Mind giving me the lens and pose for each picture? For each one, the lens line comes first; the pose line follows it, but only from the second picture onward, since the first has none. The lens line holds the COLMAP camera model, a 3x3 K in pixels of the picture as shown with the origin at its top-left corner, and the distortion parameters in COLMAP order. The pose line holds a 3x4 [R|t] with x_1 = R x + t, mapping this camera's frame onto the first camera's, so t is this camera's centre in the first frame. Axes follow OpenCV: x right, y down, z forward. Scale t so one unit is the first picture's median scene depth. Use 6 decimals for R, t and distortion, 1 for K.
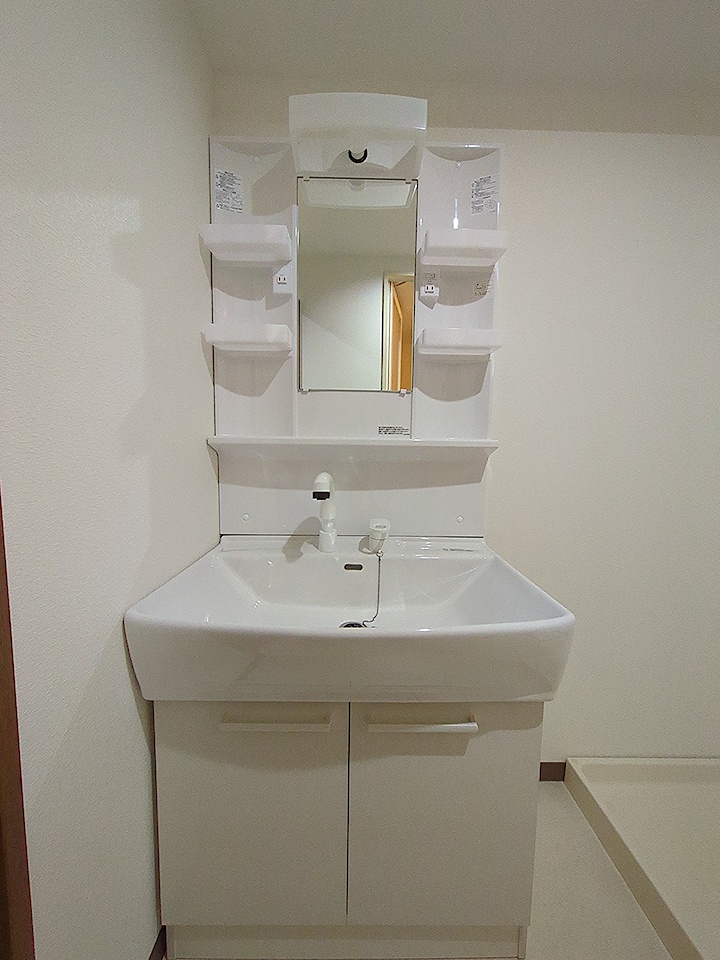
lens RADIAL K [[383.4, 0, 361.0], [0, 383.4, 480.9], [0, 0, 1]] dist [0.002875, 0.001319]
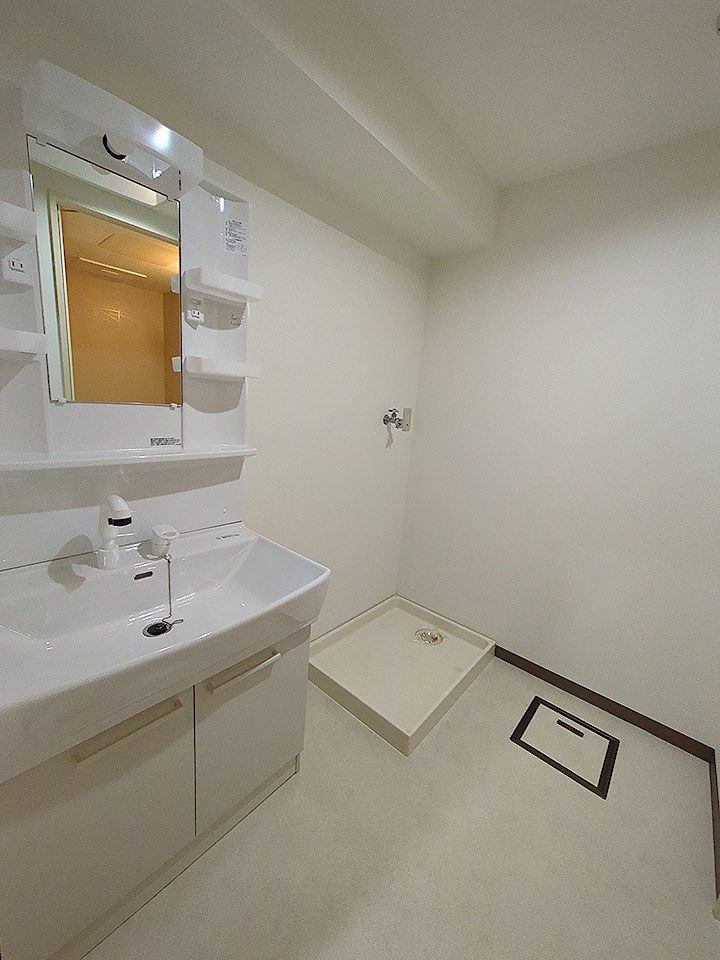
lens RADIAL K [[383.4, 0, 359.1], [0, 383.4, 481.1], [0, 0, 1]] dist [0.002875, 0.001319]
pose [[0.667262, -0.116865, 0.735598, -0.368932], [-0.005269, 0.986849, 0.161561, -0.206988], [-0.744805, -0.111680, 0.657870, -0.118752]]
